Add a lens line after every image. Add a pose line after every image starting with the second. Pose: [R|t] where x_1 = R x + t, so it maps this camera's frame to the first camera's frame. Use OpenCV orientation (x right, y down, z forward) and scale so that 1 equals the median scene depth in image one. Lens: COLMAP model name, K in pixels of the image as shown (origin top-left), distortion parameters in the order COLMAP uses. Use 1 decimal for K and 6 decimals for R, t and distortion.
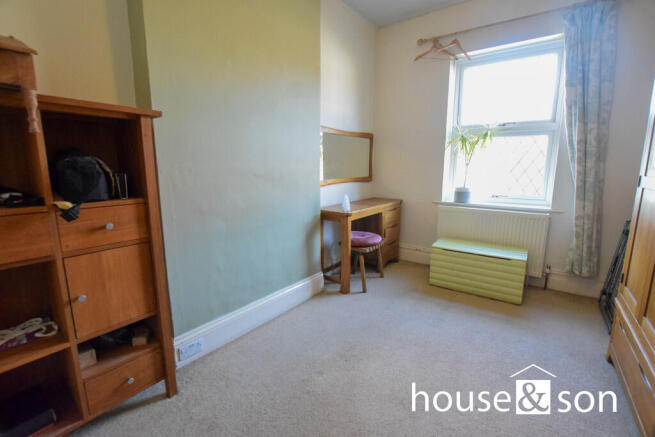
lens RADIAL K [[294.0, 0, 327.5], [0, 294.0, 218.5], [0, 0, 1]] dist [-0.018567, 0.000840]
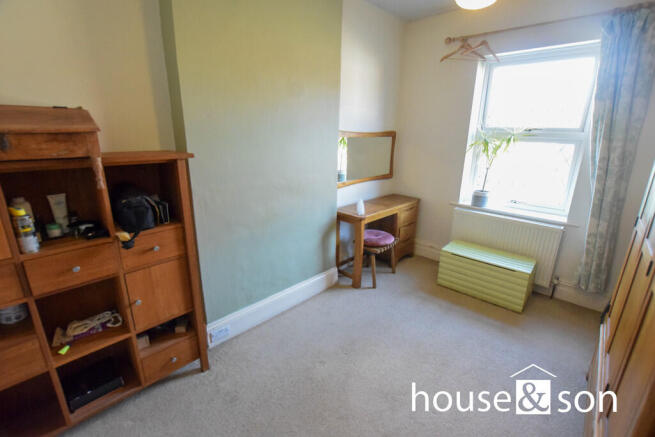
lens RADIAL K [[294.0, 0, 327.5], [0, 294.0, 218.5], [0, 0, 1]] dist [-0.018567, 0.000840]
pose [[0.992725, 0.049263, -0.109863, 0.069318], [-0.037082, 0.993208, 0.110287, -0.138439], [0.114550, -0.105411, 0.987809, -0.087837]]
